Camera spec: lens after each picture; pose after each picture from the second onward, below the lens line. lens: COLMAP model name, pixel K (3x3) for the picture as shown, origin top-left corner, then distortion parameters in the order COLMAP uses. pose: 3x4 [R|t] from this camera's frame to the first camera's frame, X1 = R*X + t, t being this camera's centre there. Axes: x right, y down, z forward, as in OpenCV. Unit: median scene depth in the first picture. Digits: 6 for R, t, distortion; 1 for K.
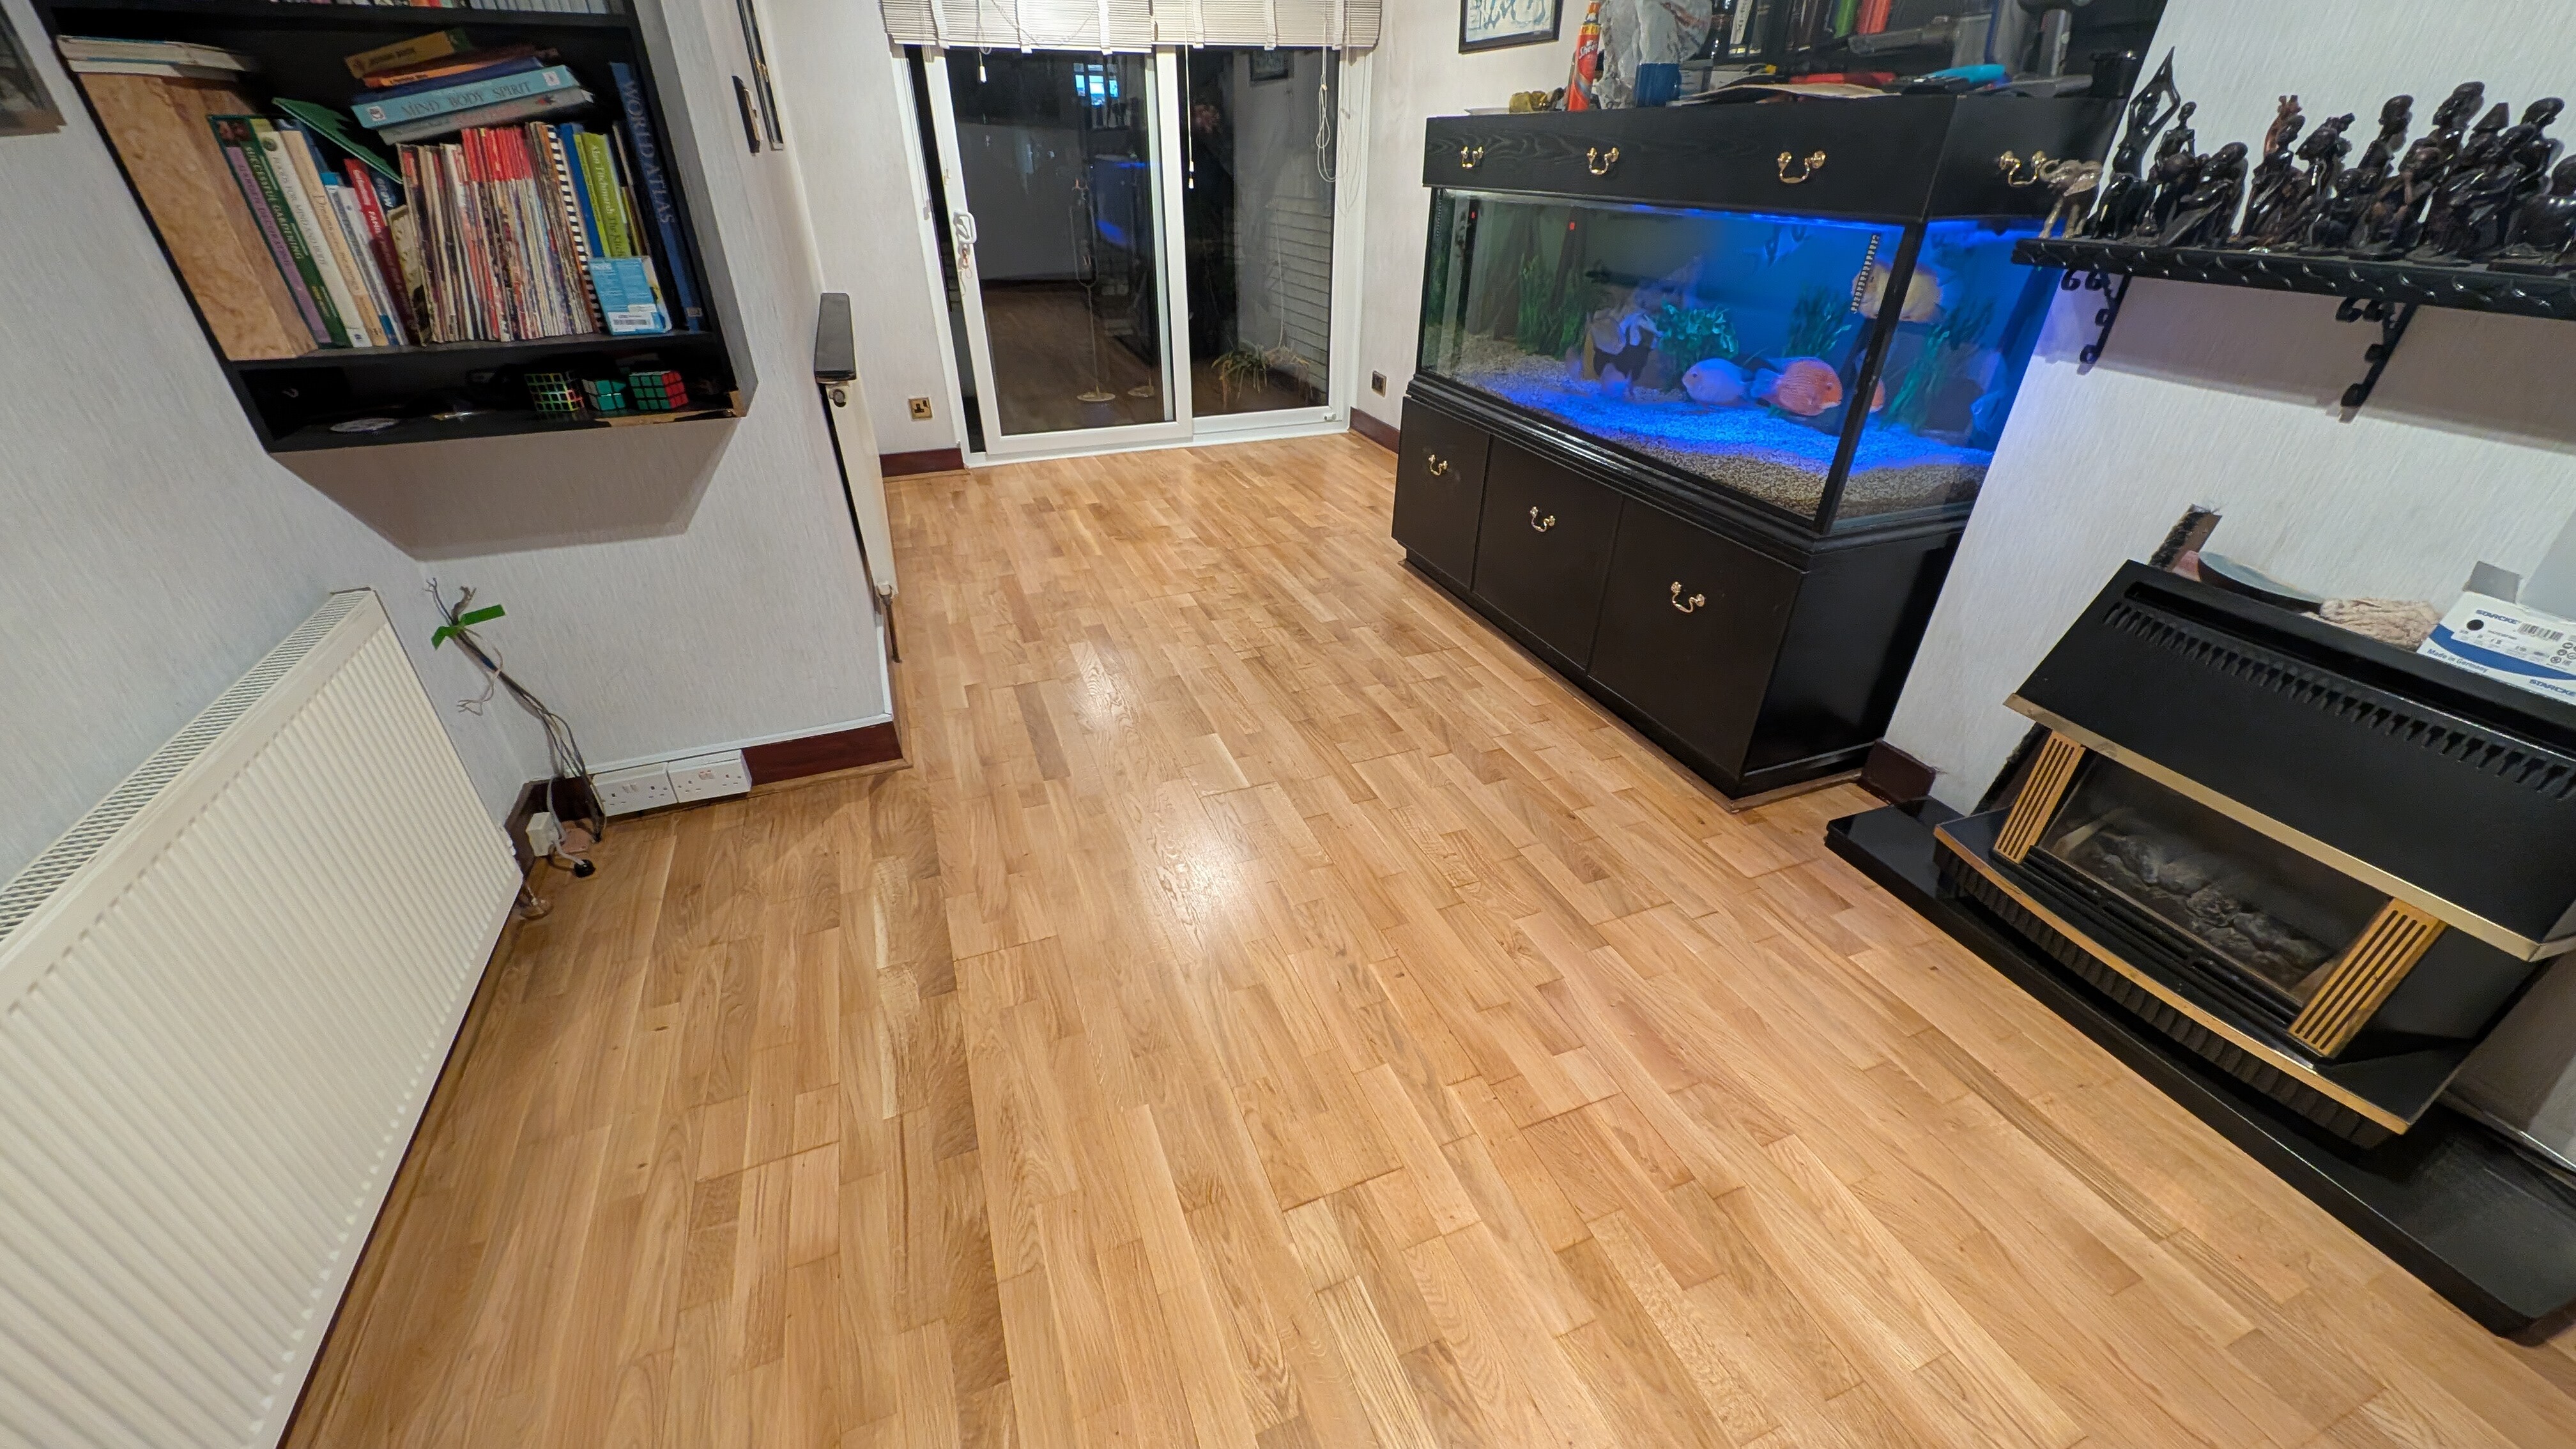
lens RADIAL K [[967.7, 0, 1269.9], [0, 967.7, 728.0], [0, 0, 1]] dist [0.008356, -0.003763]
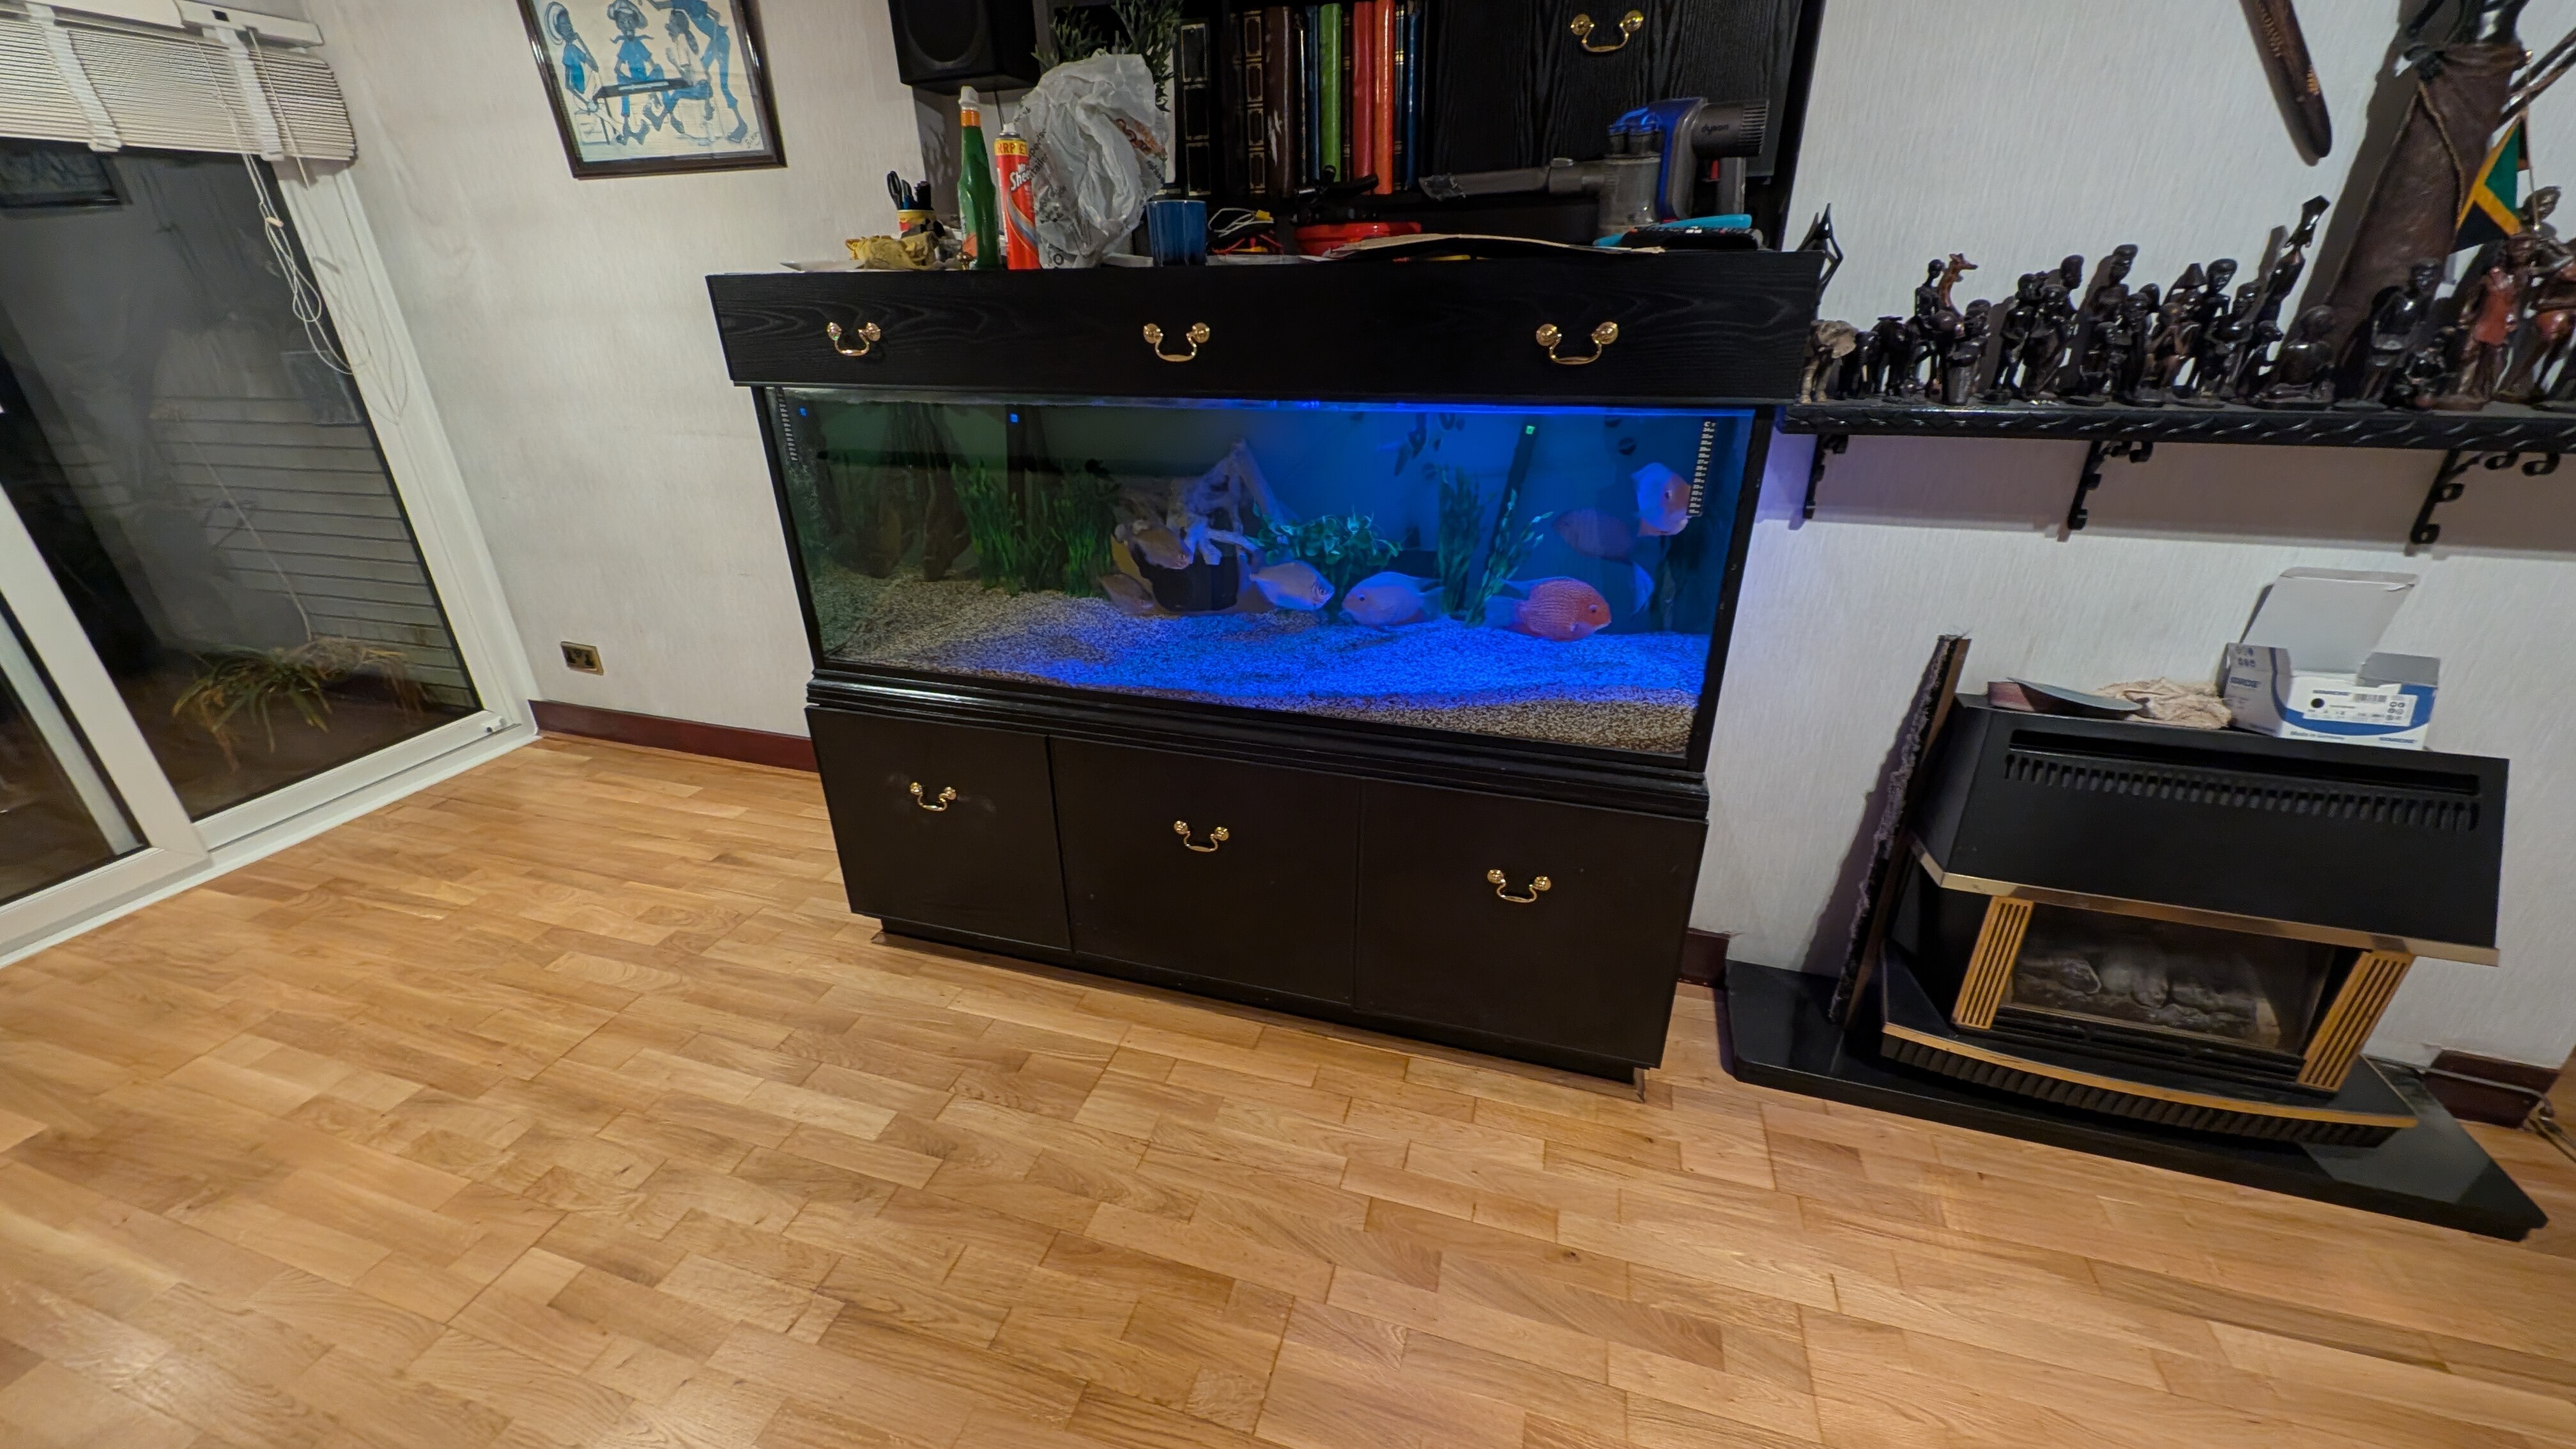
lens RADIAL K [[967.7, 0, 1268.2], [0, 967.7, 720.7], [0, 0, 1]] dist [0.008356, -0.003763]
pose [[0.617776, -0.338483, 0.709776, -0.166167], [0.420411, 0.904956, 0.065644, -0.373293], [-0.664536, 0.257844, 0.701362, 0.574478]]
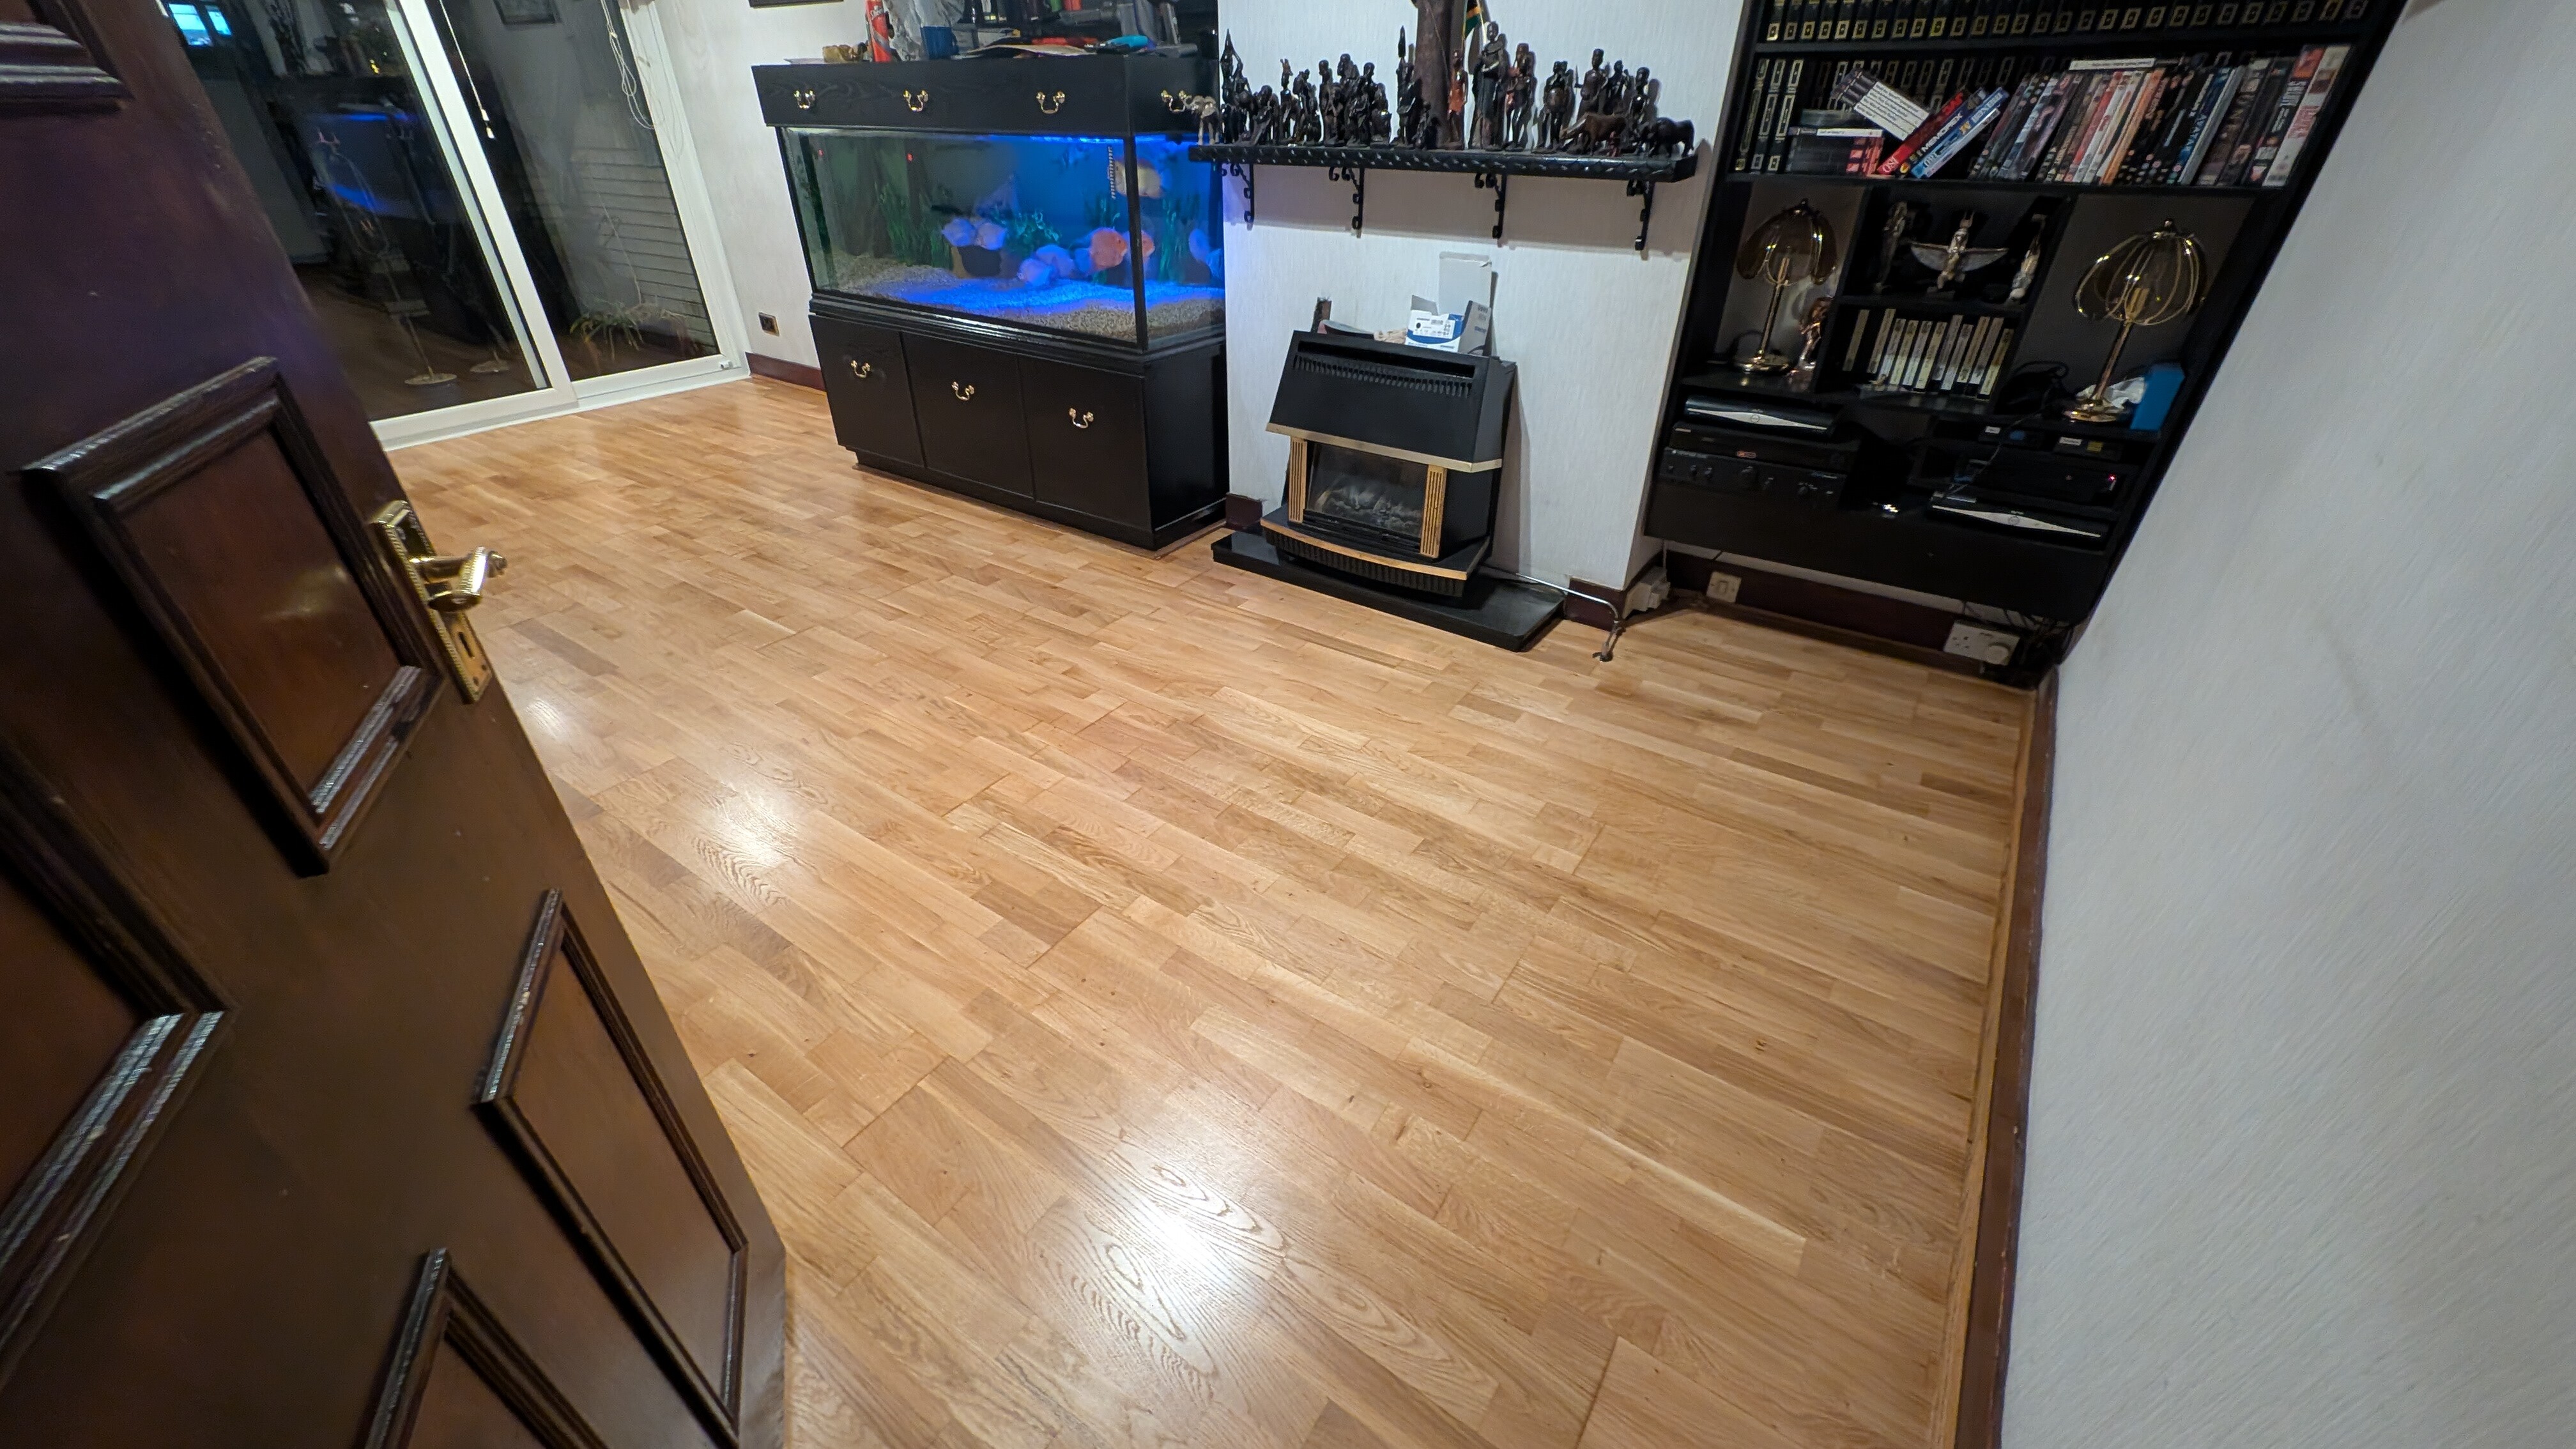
lens RADIAL K [[967.7, 0, 1275.0], [0, 967.7, 728.2], [0, 0, 1]] dist [0.008356, -0.003763]
pose [[0.826650, -0.305863, 0.472331, -0.139974], [0.289593, 0.950929, 0.108954, 0.223216], [-0.482478, 0.046717, 0.874661, -0.346689]]
